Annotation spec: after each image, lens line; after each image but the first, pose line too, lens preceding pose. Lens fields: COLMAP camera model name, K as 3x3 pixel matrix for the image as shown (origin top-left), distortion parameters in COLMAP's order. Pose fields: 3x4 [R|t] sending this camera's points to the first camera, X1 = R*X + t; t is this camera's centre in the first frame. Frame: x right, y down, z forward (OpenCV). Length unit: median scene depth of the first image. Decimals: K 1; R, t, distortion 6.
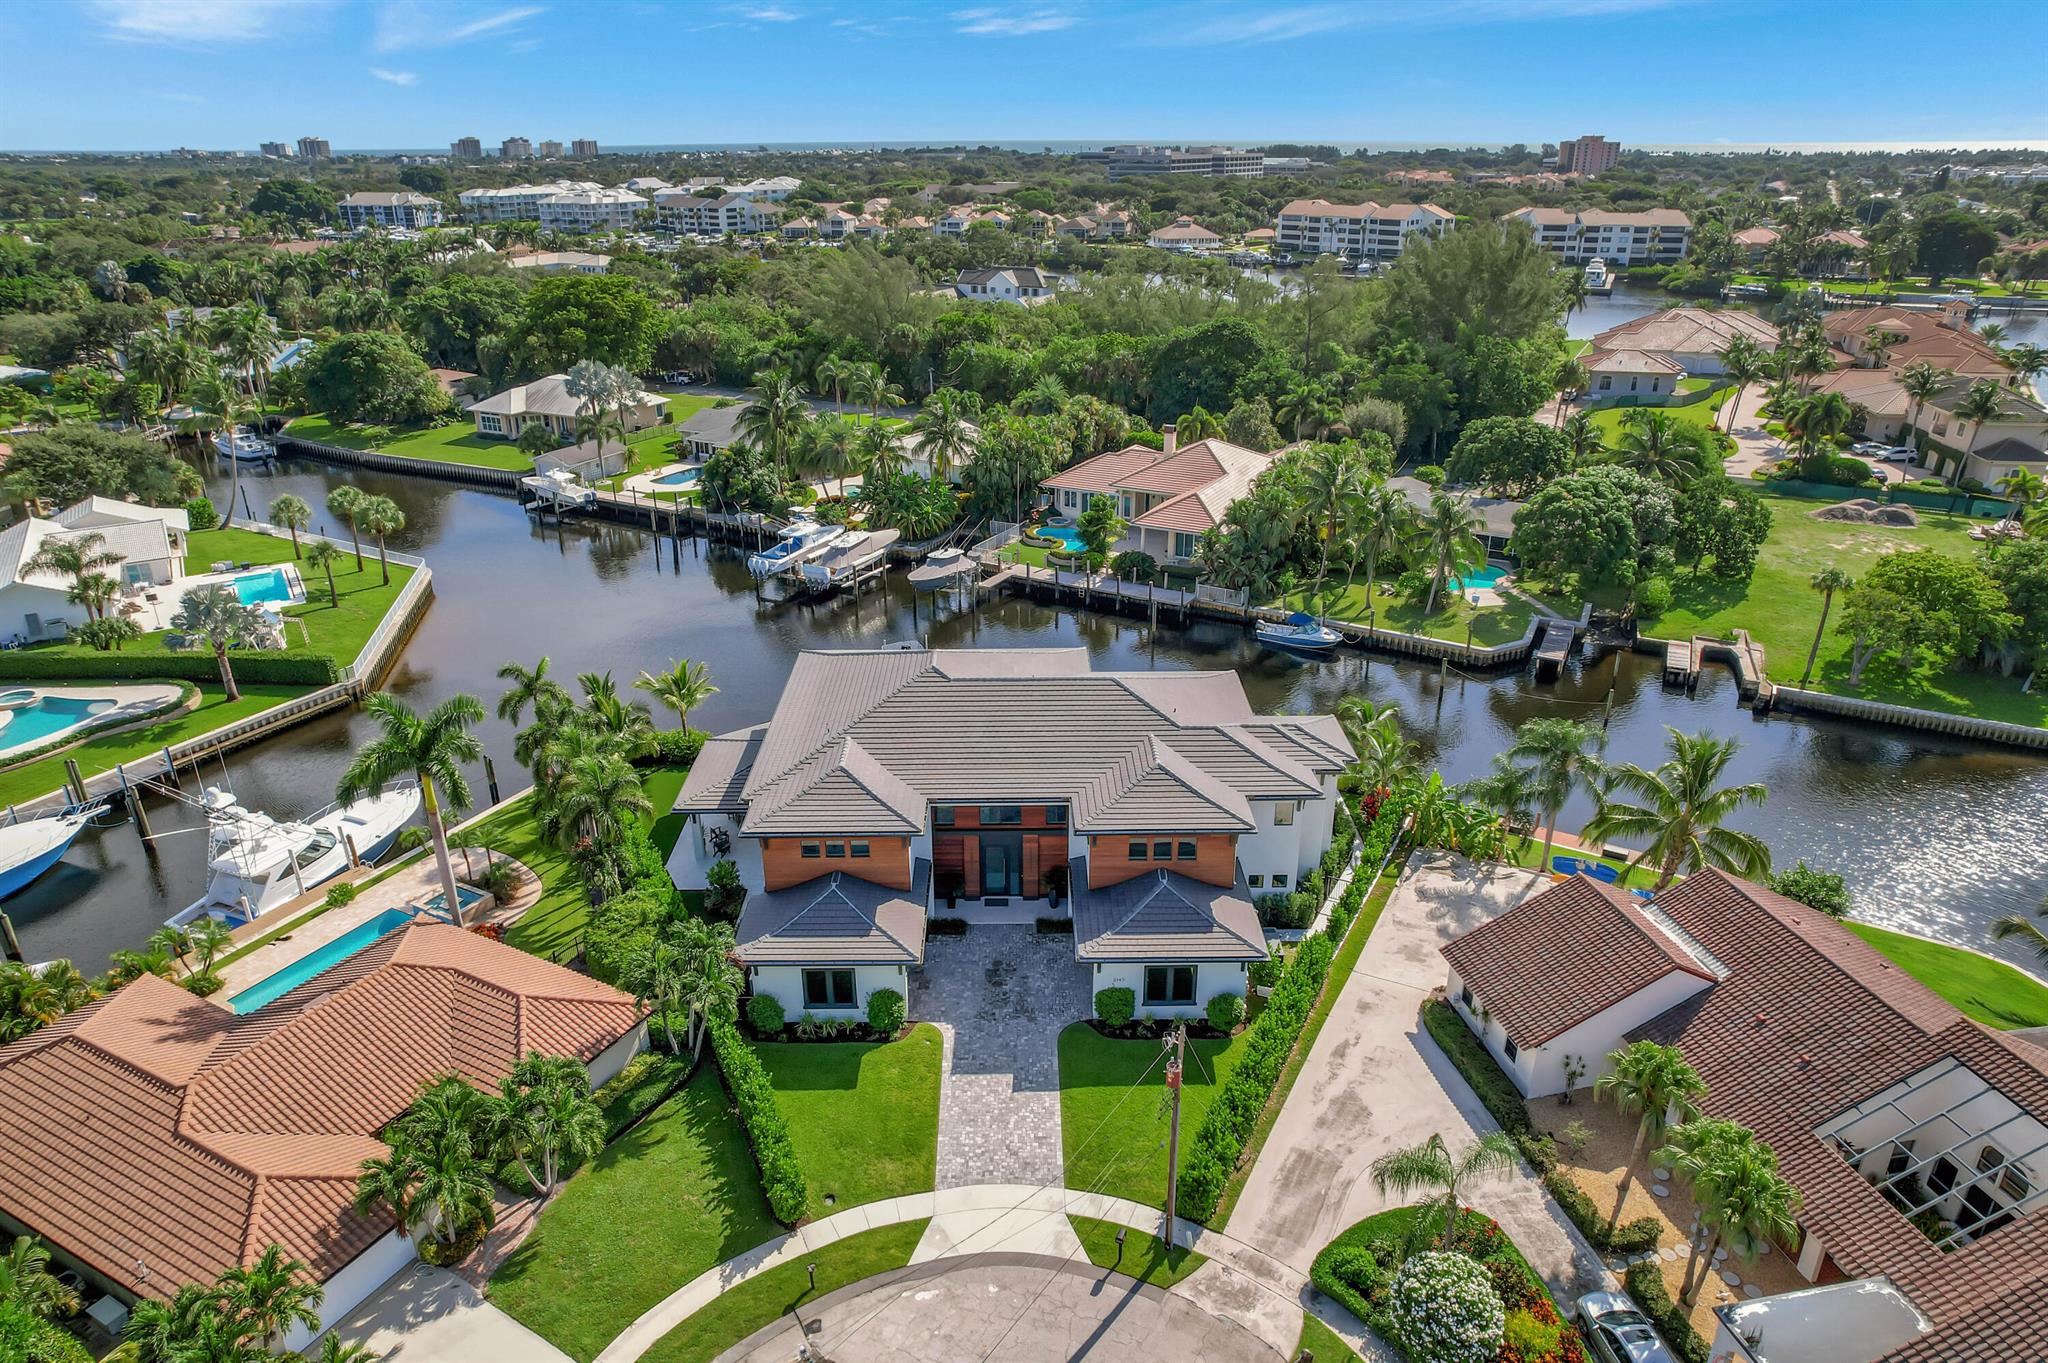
lens RADIAL K [[1325.4, 0, 1024.0], [0, 1325.4, 681.5], [0, 0, 1]] dist [-0.077039, 0.070133]
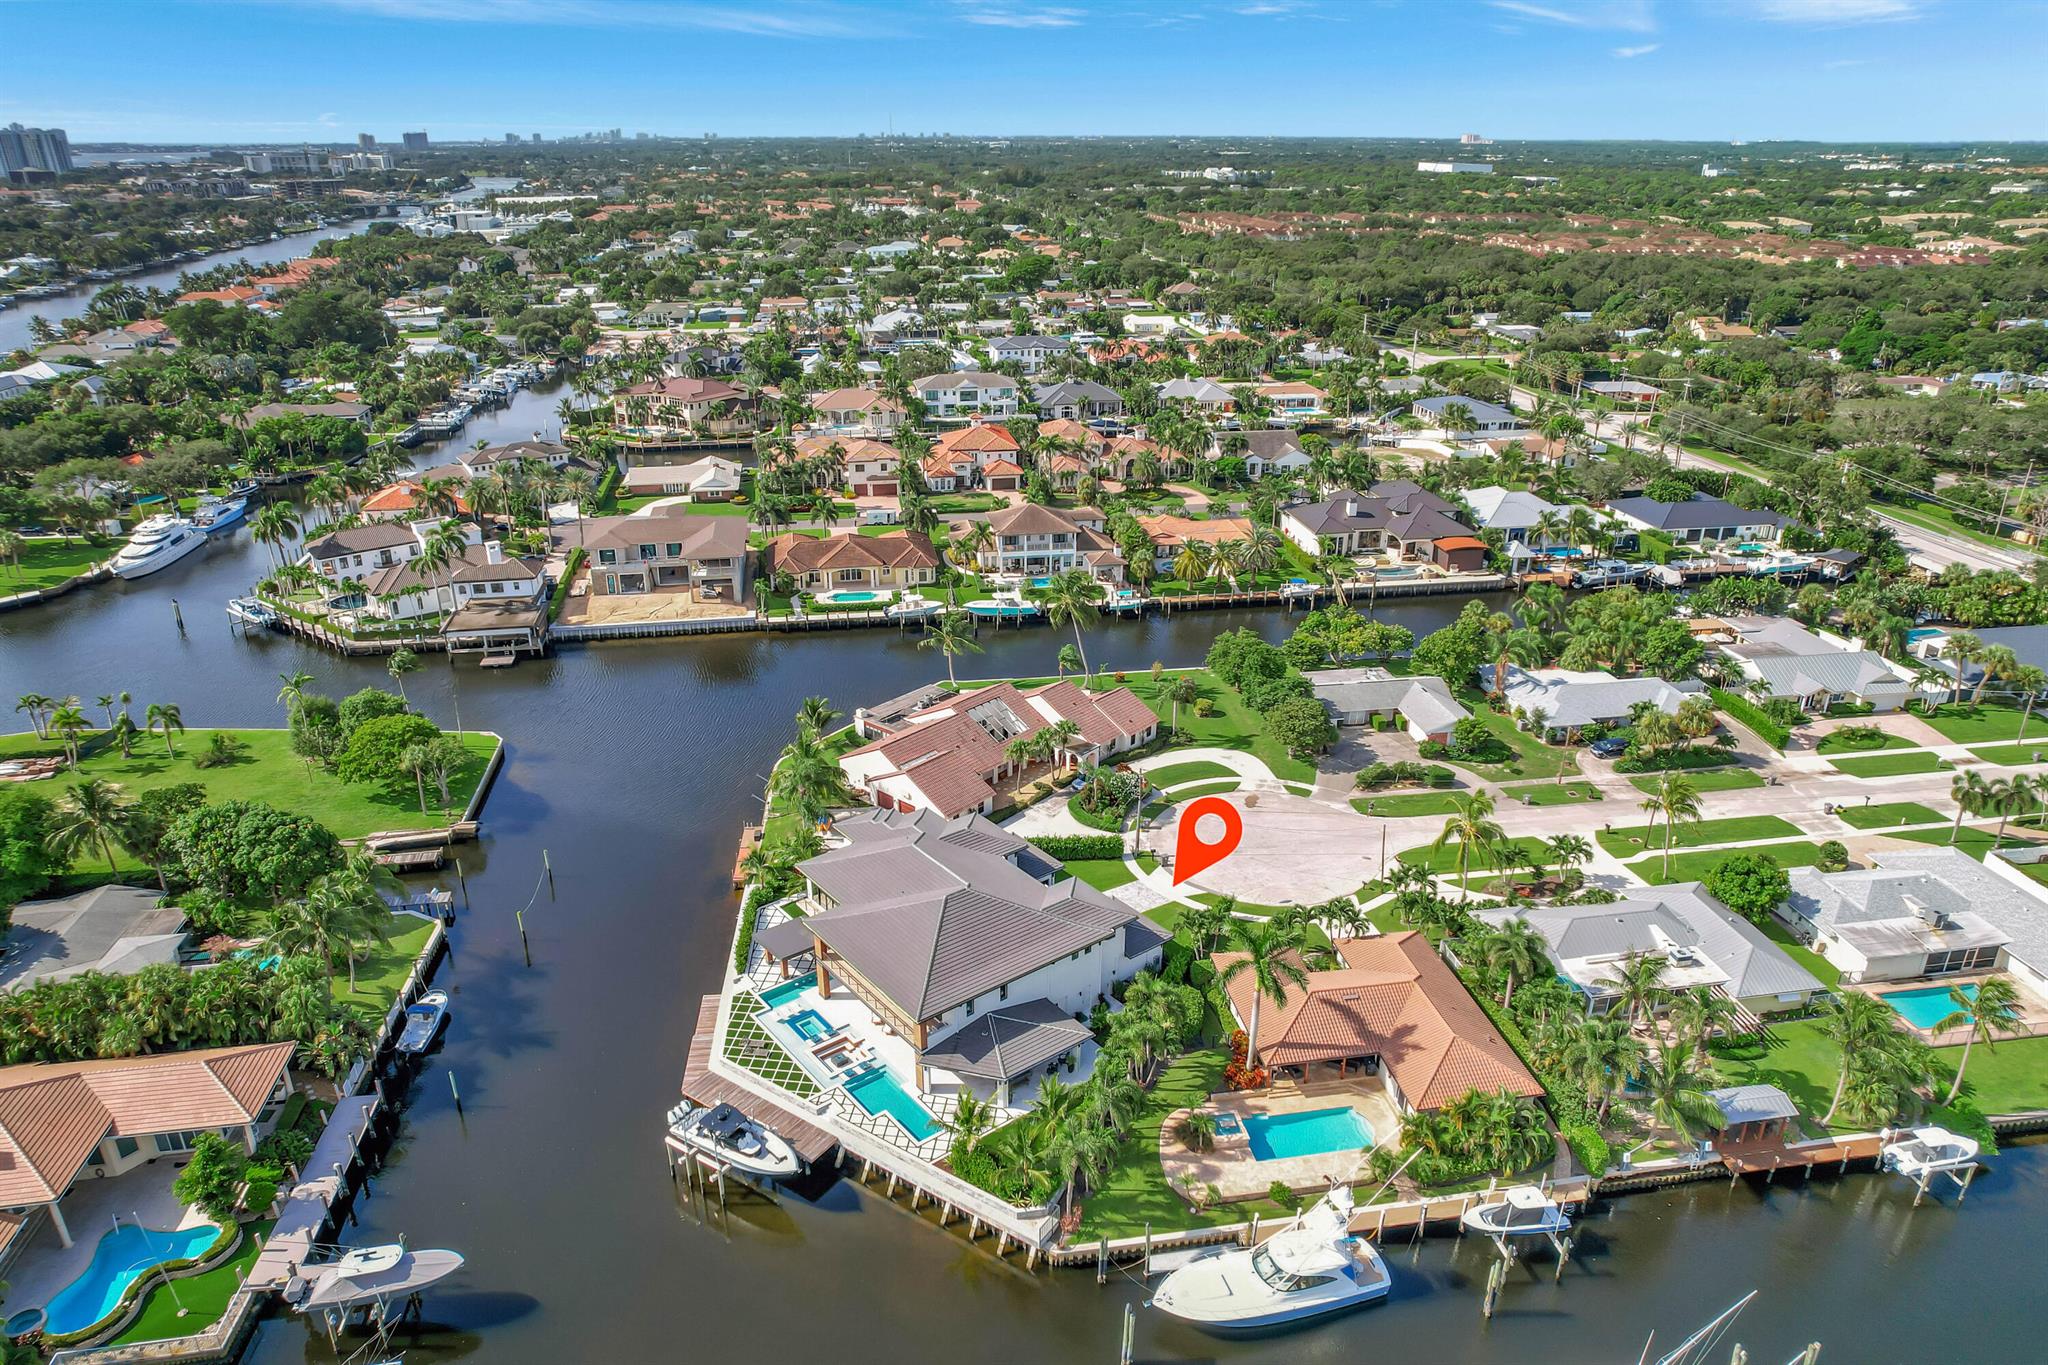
lens RADIAL K [[1329.6, 0, 1025.1], [0, 1329.6, 689.6], [0, 0, 1]] dist [-0.071256, 0.068433]
pose [[-0.607207, -0.307248, 0.732734, -0.738163], [0.308737, 0.758500, 0.573898, -0.664909], [-0.732108, 0.574697, -0.365708, 0.859238]]
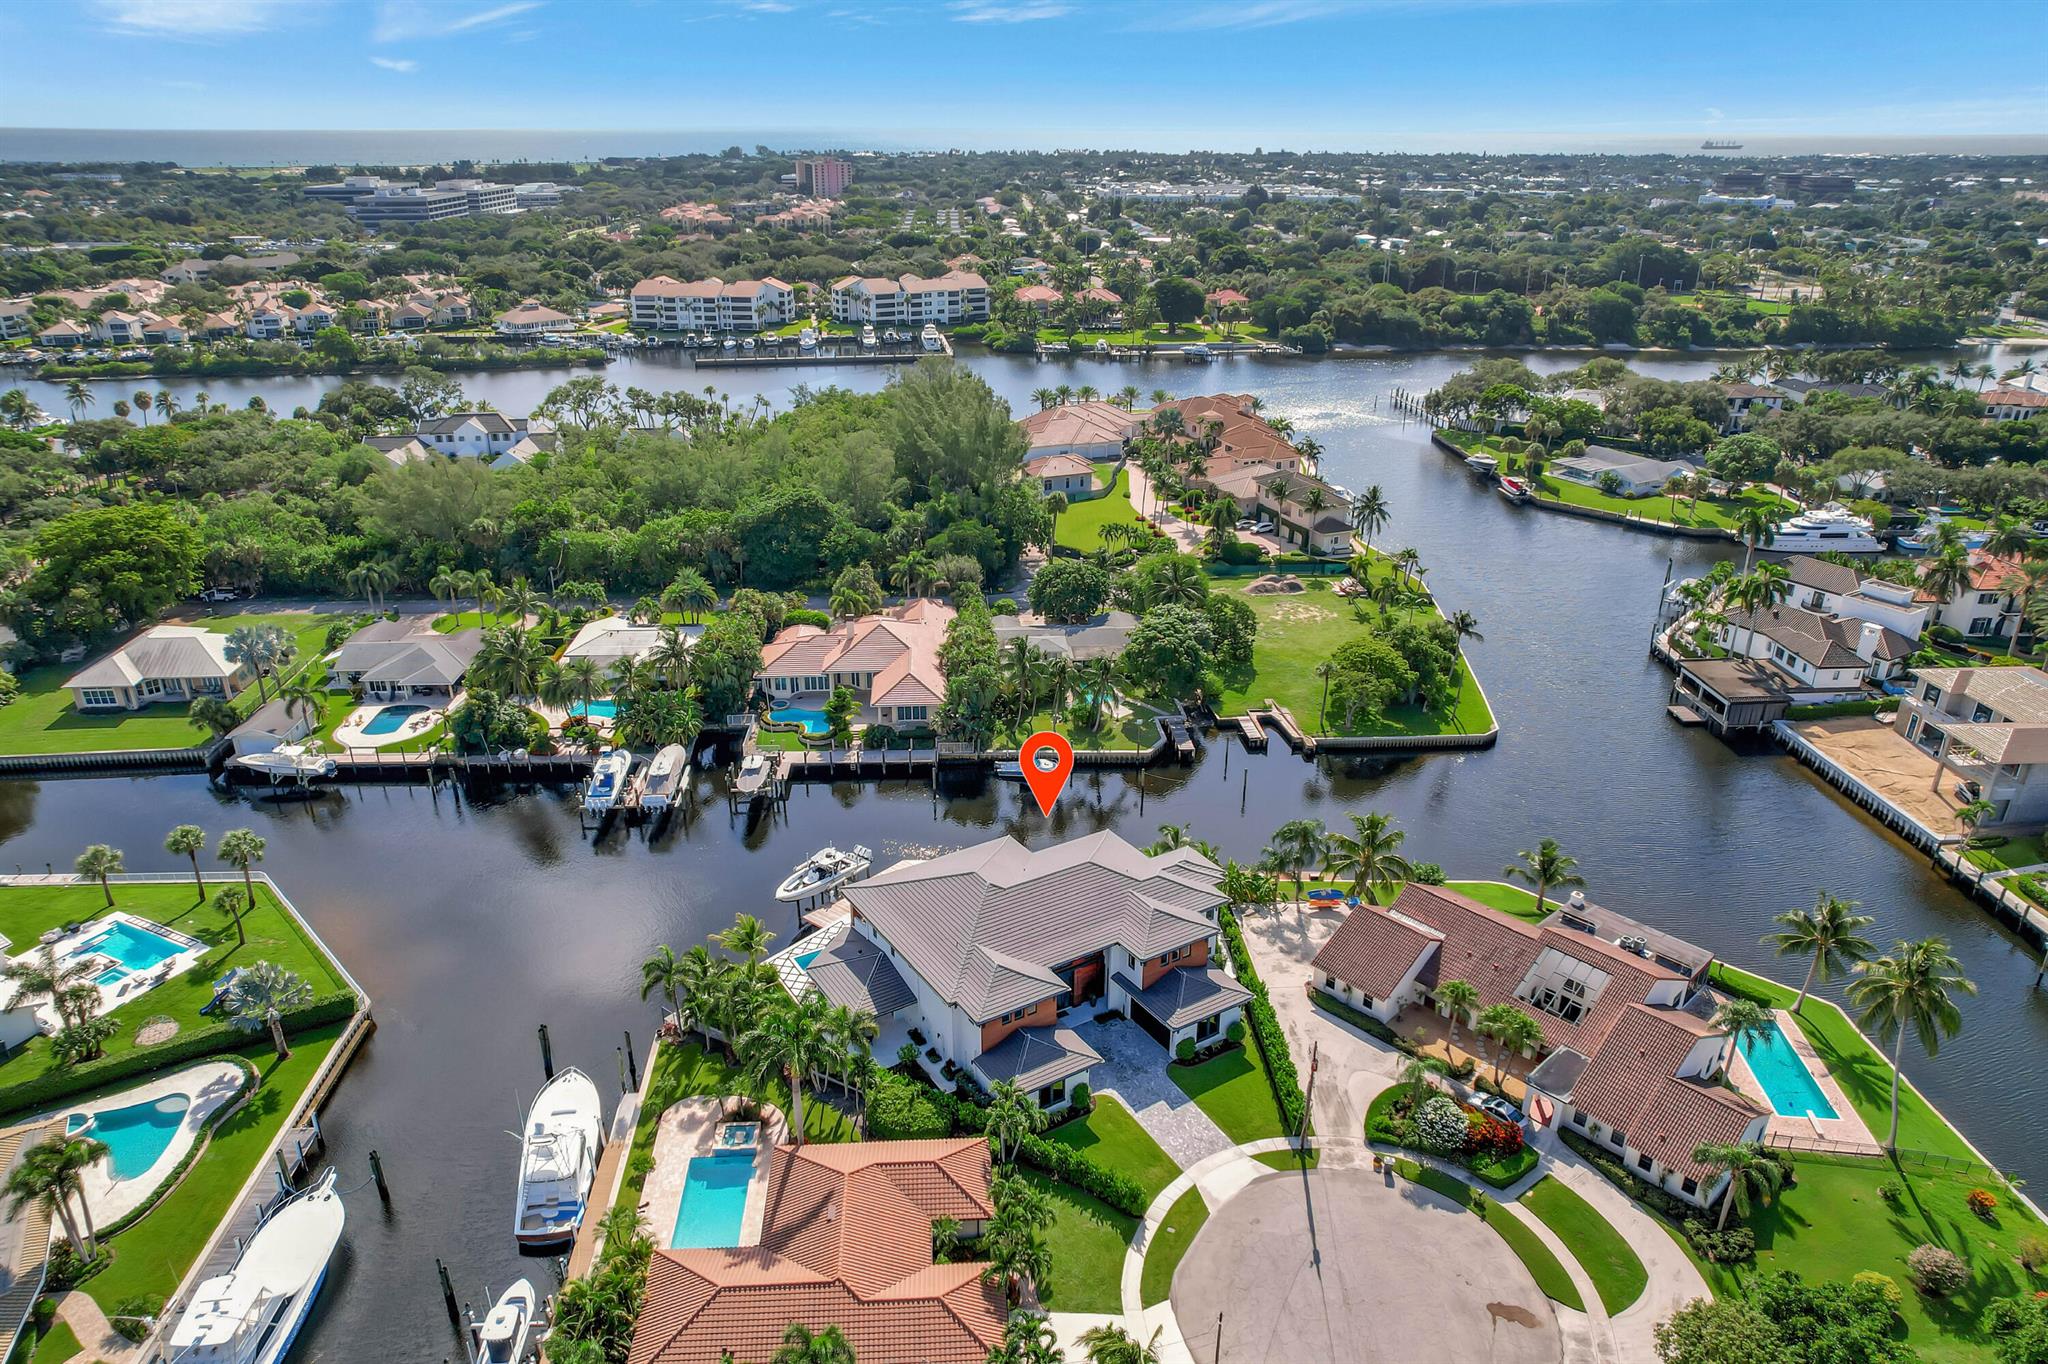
lens RADIAL K [[1348.1, 0, 1025.6], [0, 1348.1, 689.7], [0, 0, 1]] dist [-0.075286, 0.068023]
pose [[0.849782, -0.201040, 0.487291, -0.470327], [0.196666, 0.978586, 0.060769, -0.200216], [-0.489073, 0.044193, 0.871123, -0.261240]]
